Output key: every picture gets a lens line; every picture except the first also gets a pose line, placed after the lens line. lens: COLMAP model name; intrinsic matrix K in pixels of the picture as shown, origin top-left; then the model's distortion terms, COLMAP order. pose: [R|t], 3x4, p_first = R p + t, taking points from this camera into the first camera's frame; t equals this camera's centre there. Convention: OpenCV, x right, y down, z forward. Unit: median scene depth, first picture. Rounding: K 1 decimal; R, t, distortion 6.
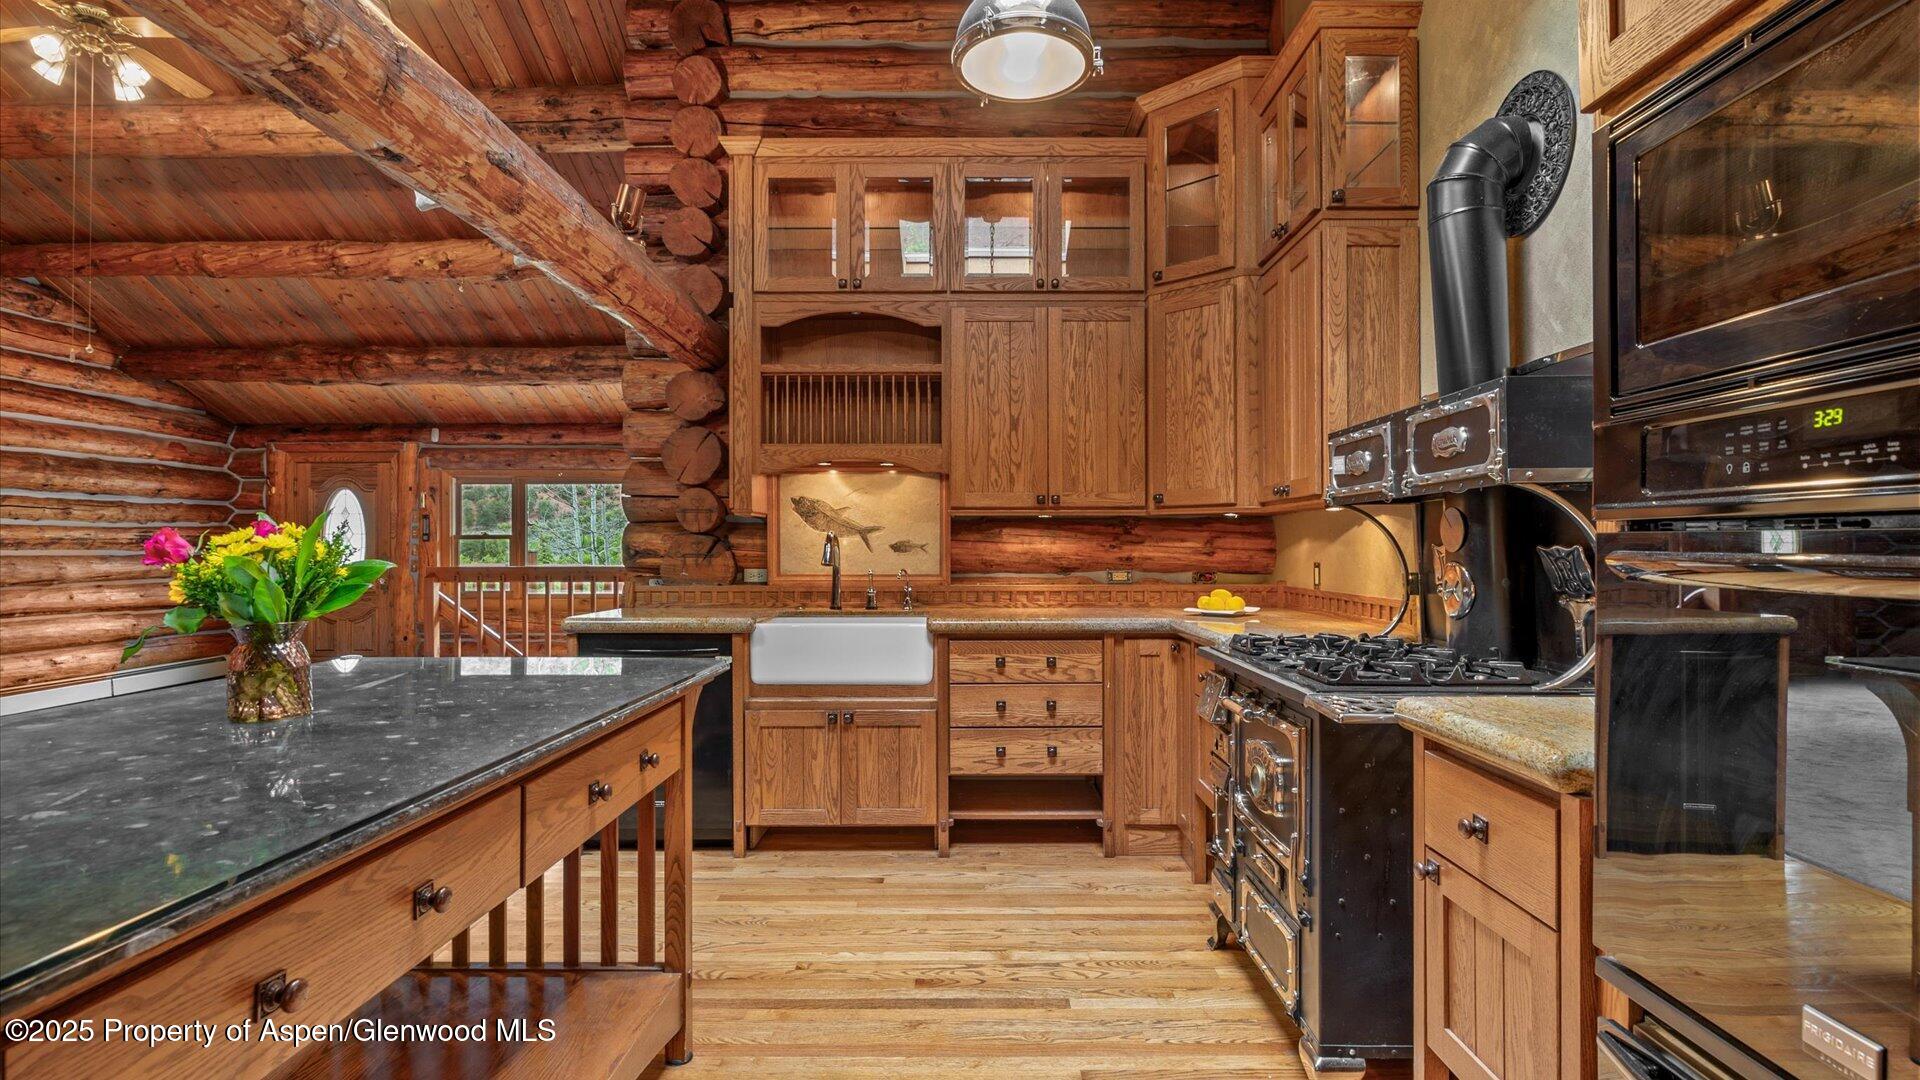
lens RADIAL K [[905.4, 0, 960.0], [0, 905.4, 540.0], [0, 0, 1]] dist [-0.012406, 0.000523]
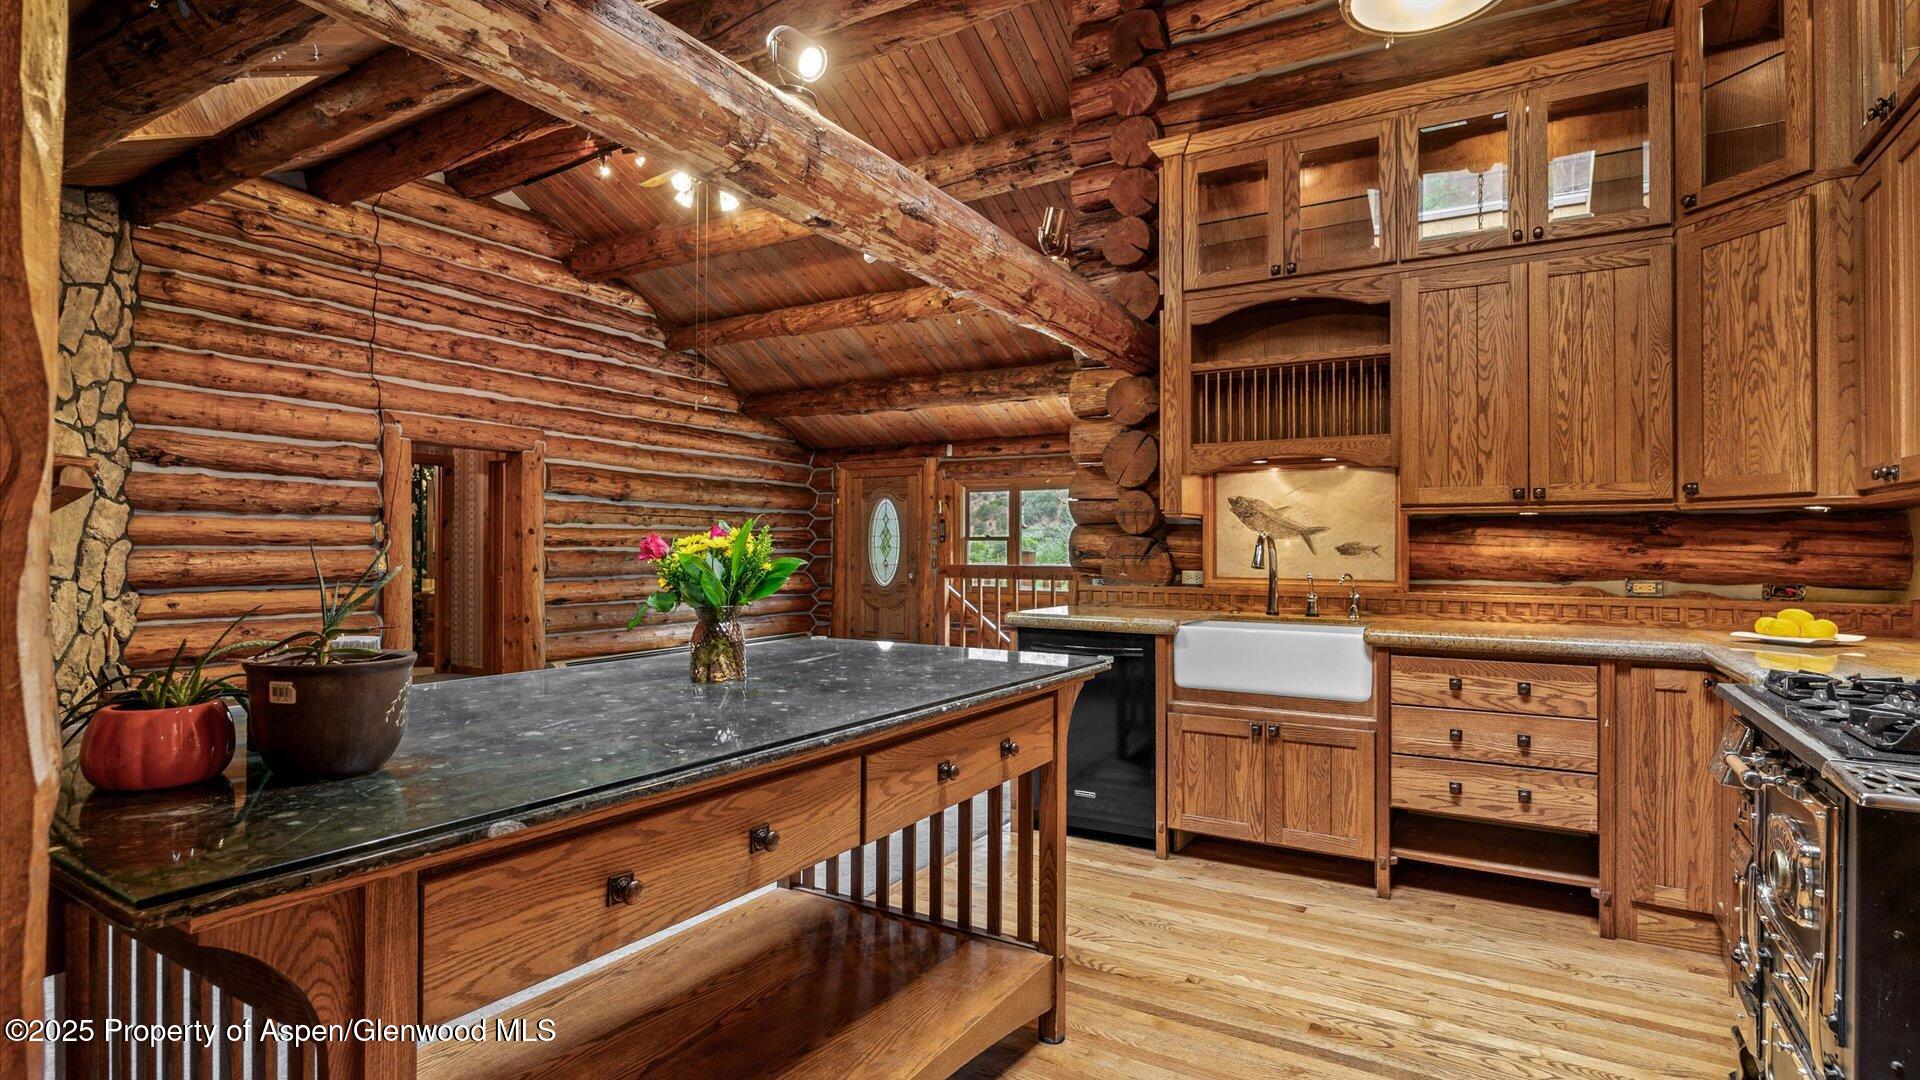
lens RADIAL K [[910.4, 0, 983.9], [0, 910.4, 539.9], [0, 0, 1]] dist [-0.012249, 0.000758]
pose [[0.864587, 0.000250, -0.502483, 0.082541], [-0.001027, 0.999999, -0.001269, -0.000286], [0.502482, 0.001613, 0.864586, 0.027492]]
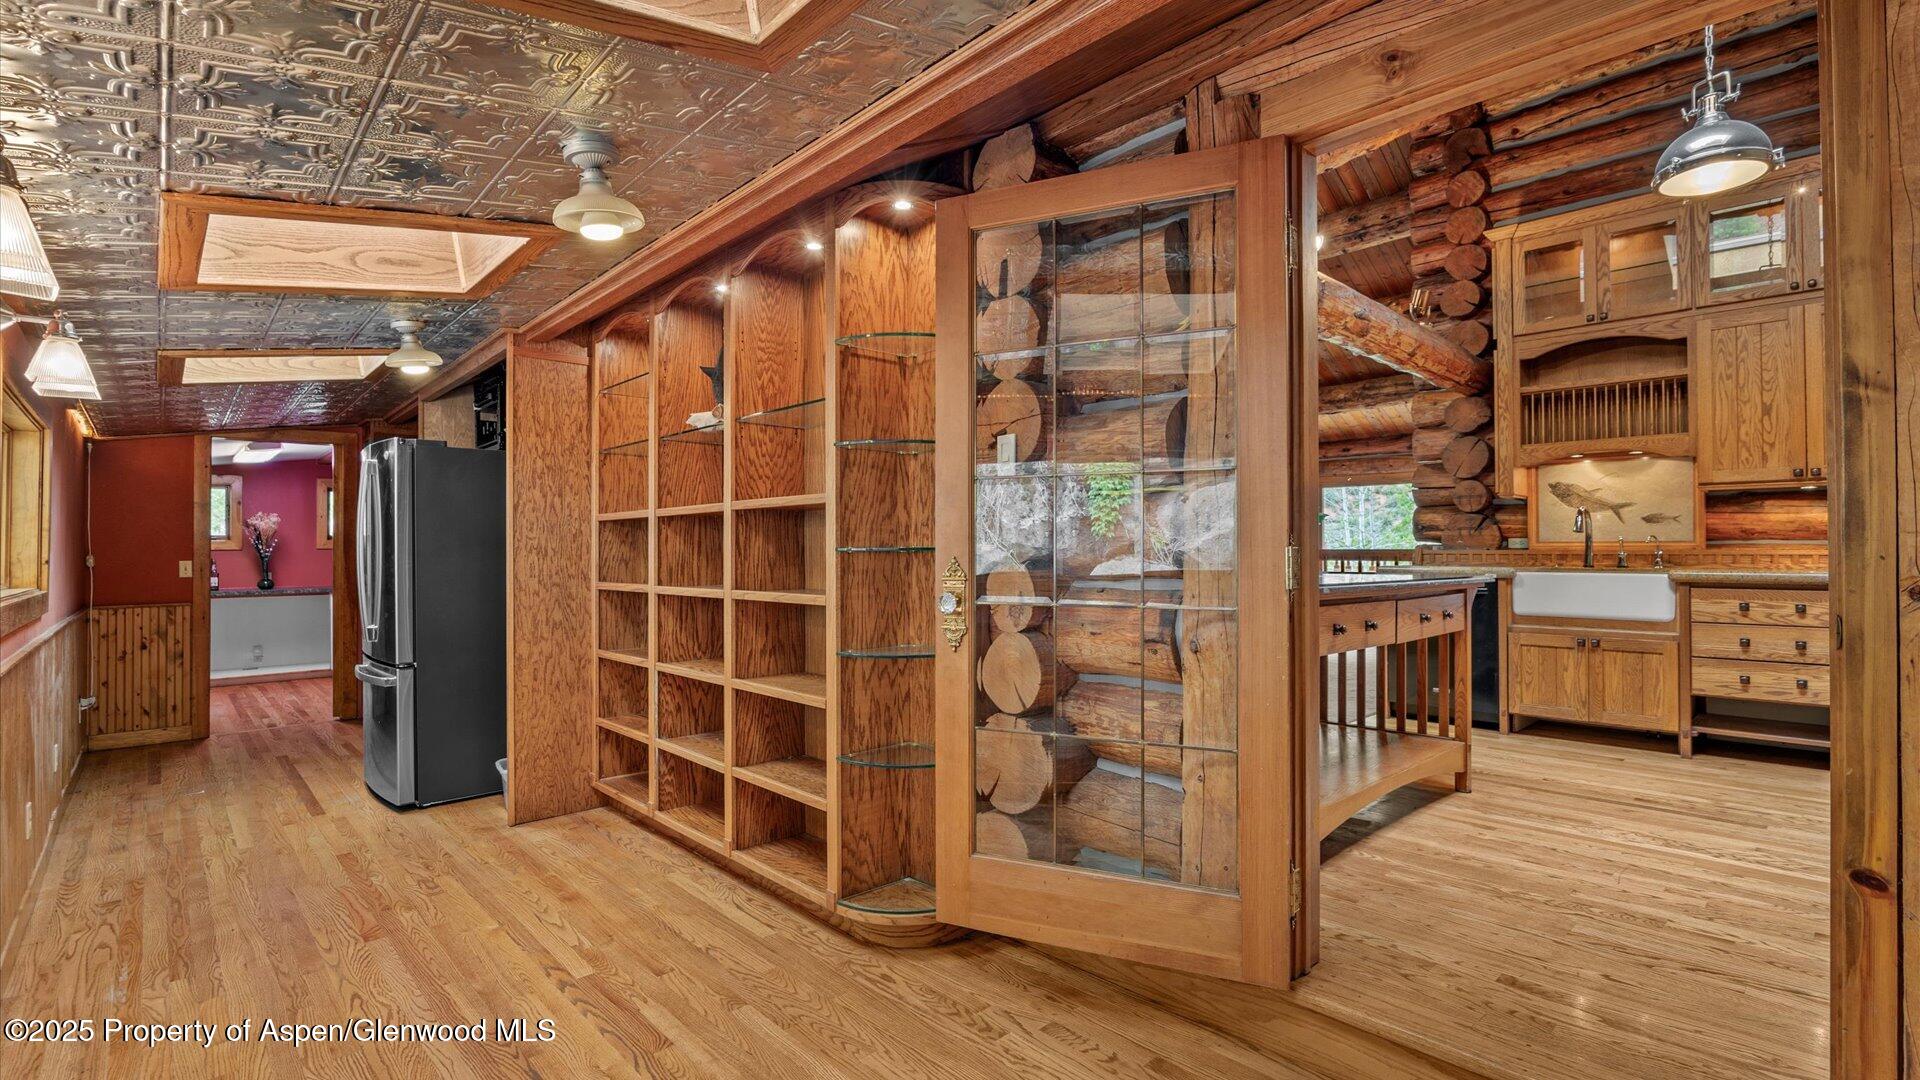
lens RADIAL K [[876.2, 0, 960.0], [0, 876.2, 540.0], [0, 0, 1]] dist [-0.013962, 0.000239]
pose [[0.693030, -0.008545, -0.720858, 0.141930], [0.002443, 0.999952, -0.009505, 0.048629], [0.720904, 0.004826, 0.693018, -0.529995]]
